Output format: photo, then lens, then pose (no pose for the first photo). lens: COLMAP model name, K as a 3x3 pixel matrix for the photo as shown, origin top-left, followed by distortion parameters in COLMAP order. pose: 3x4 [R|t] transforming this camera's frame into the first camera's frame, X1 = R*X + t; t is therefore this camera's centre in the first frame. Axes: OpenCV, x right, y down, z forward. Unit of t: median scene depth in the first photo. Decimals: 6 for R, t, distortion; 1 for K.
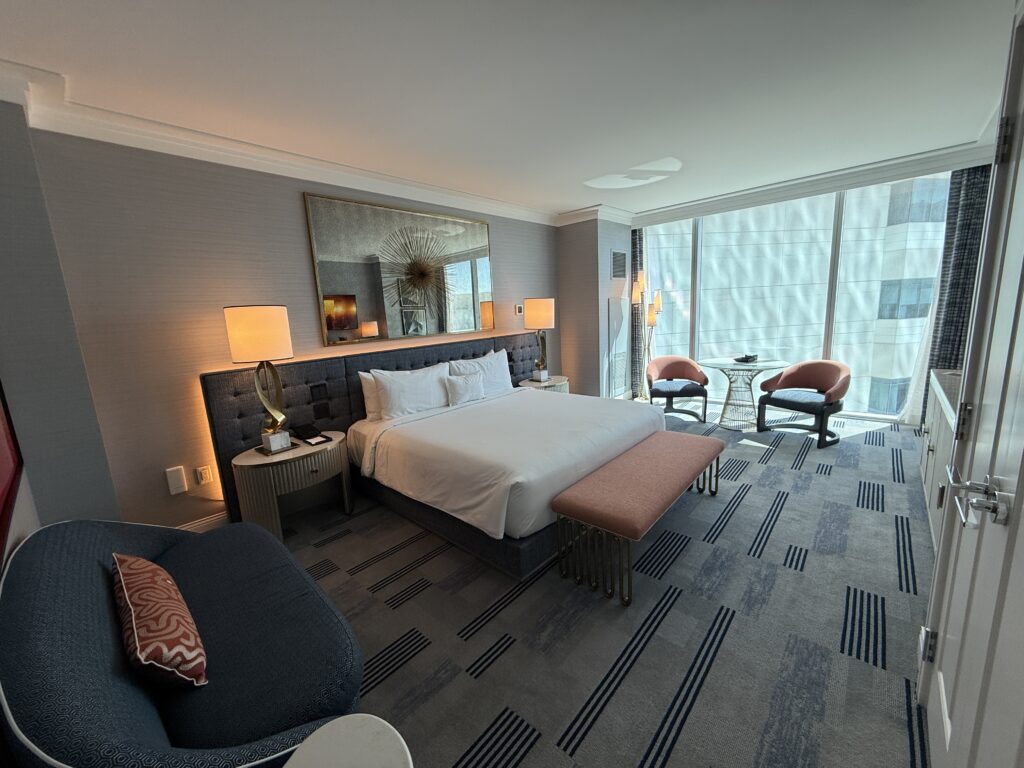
lens RADIAL K [[406.3, 0, 509.1], [0, 406.3, 383.3], [0, 0, 1]] dist [0.000334, 0.000209]
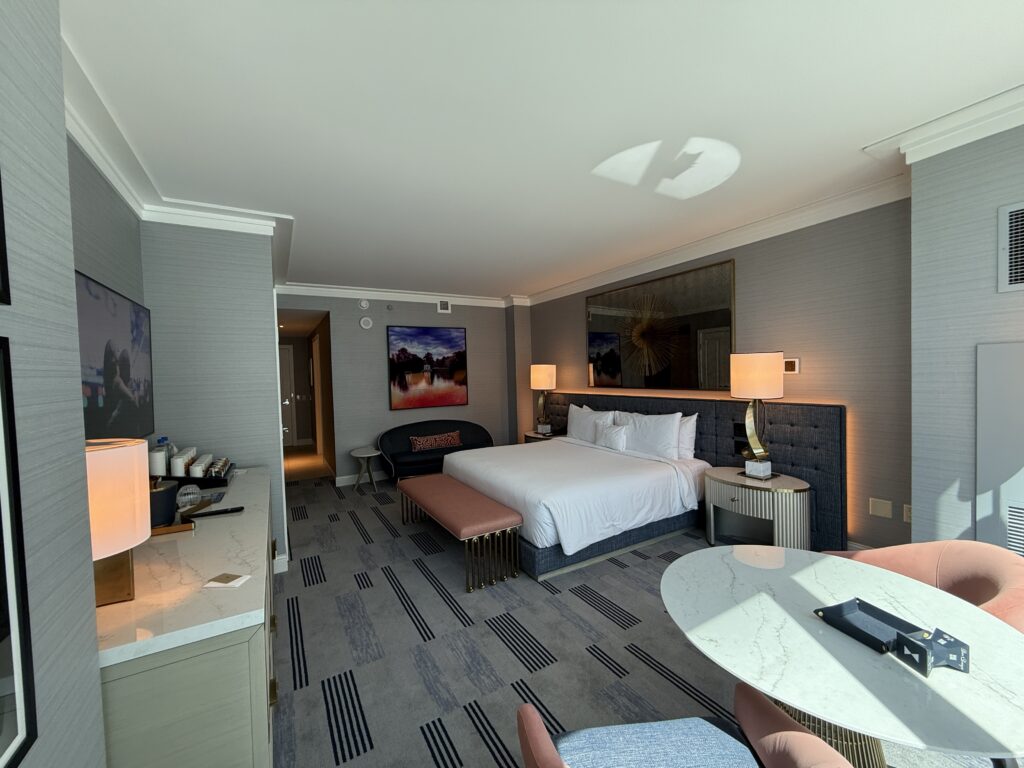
lens RADIAL K [[406.3, 0, 509.1], [0, 406.3, 383.3], [0, 0, 1]] dist [0.000334, 0.000209]
pose [[-0.298350, 0.087437, -0.950443, 1.013044], [-0.123914, 0.983819, 0.129404, -0.237643], [0.946379, 0.156381, -0.282687, 0.994281]]
